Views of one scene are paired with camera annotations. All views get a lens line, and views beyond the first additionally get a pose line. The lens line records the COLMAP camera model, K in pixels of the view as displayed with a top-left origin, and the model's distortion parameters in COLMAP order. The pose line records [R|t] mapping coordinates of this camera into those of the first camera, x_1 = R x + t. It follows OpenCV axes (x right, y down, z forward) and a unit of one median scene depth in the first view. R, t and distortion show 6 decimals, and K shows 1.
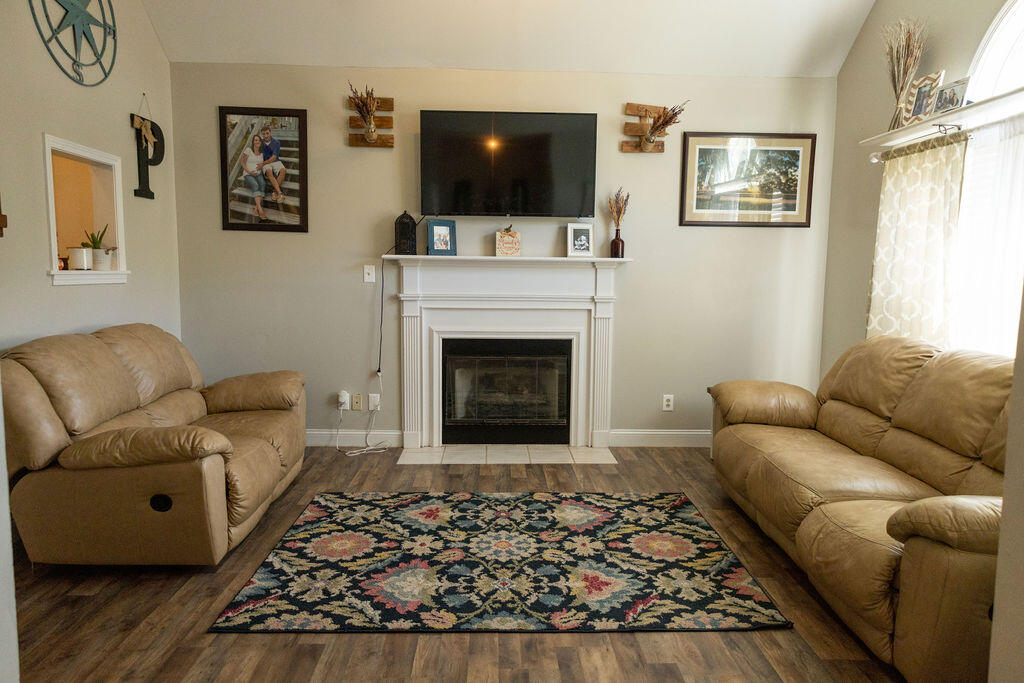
lens RADIAL K [[669.9, 0, 514.8], [0, 669.9, 340.9], [0, 0, 1]] dist [0.002925, 0.008203]
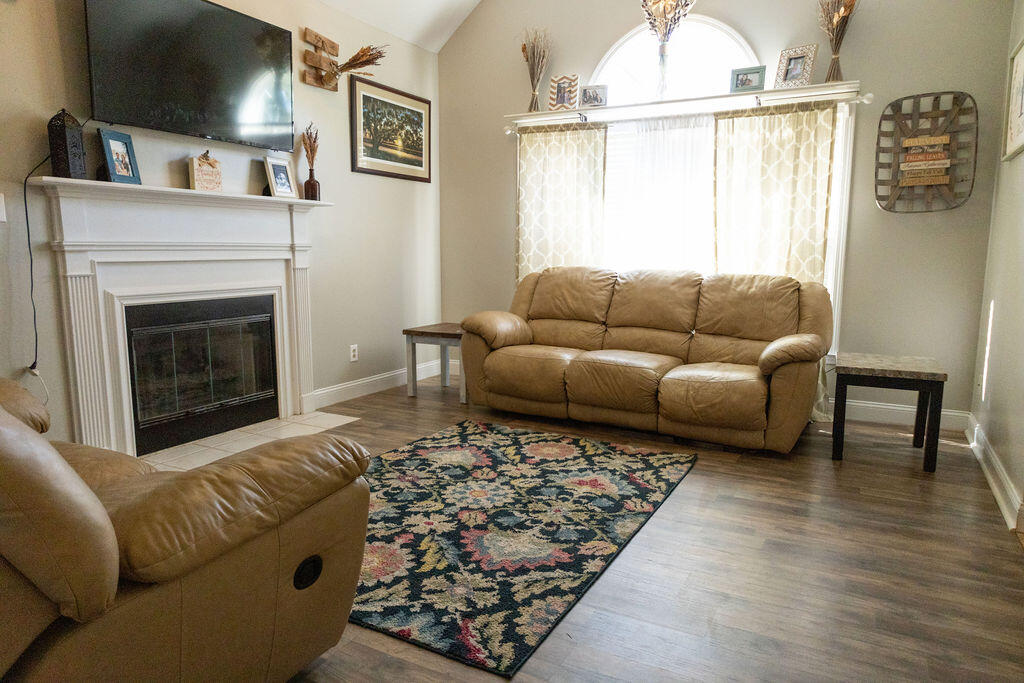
lens RADIAL K [[669.9, 0, 514.8], [0, 669.9, 340.9], [0, 0, 1]] dist [0.002925, 0.008203]
pose [[0.499784, -0.127356, 0.856736, -0.691570], [0.091038, 0.991376, 0.094264, 0.004609], [-0.861353, 0.030884, 0.507068, 0.417000]]
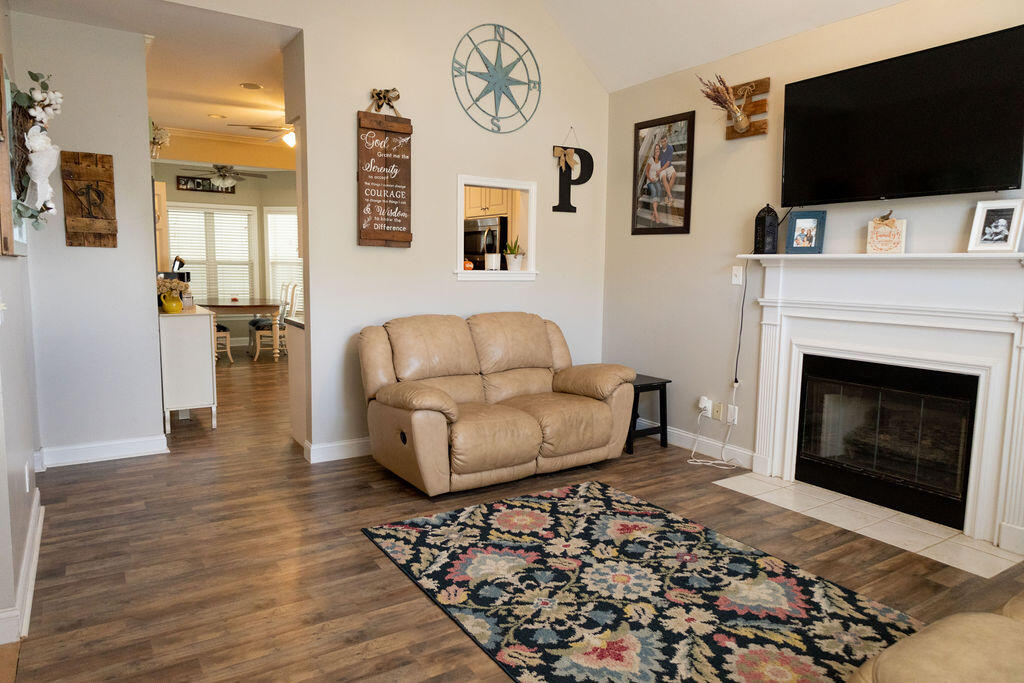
lens RADIAL K [[669.9, 0, 514.8], [0, 669.9, 340.9], [0, 0, 1]] dist [0.002925, 0.008203]
pose [[0.515423, 0.092399, -0.851940, 0.568473], [-0.097382, 0.994045, 0.048895, -0.034781], [0.851384, 0.057762, 0.521352, 0.354615]]
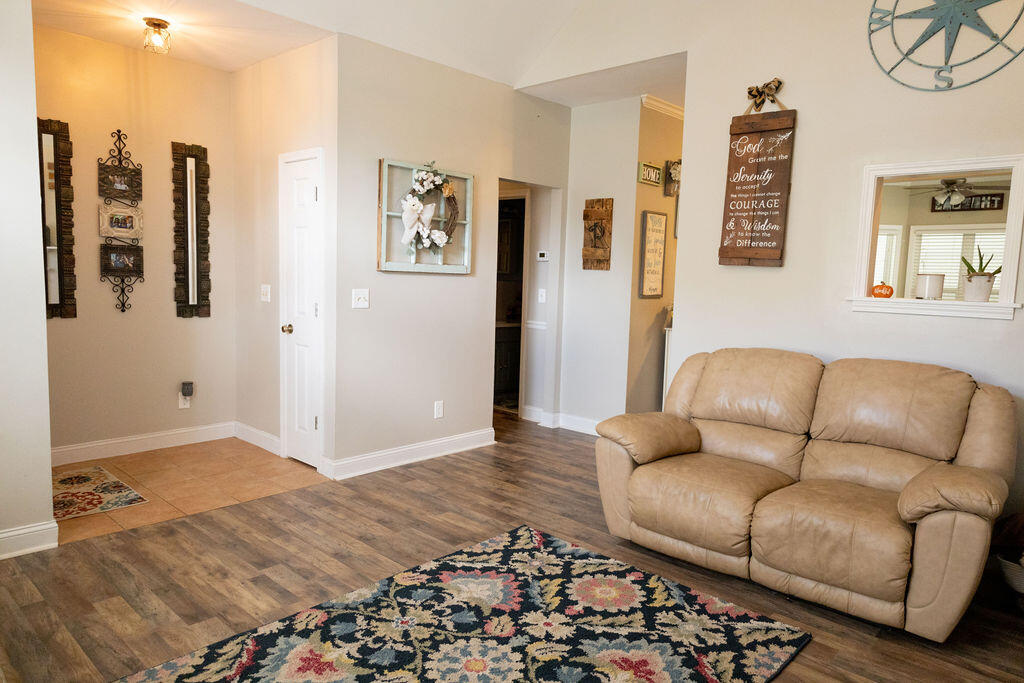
lens RADIAL K [[669.9, 0, 514.8], [0, 669.9, 340.9], [0, 0, 1]] dist [0.002925, 0.008203]
pose [[-0.704065, 0.035940, -0.709226, 0.399338], [-0.114900, 0.979793, 0.163716, -0.139790], [0.700779, 0.196757, -0.685708, 1.293054]]
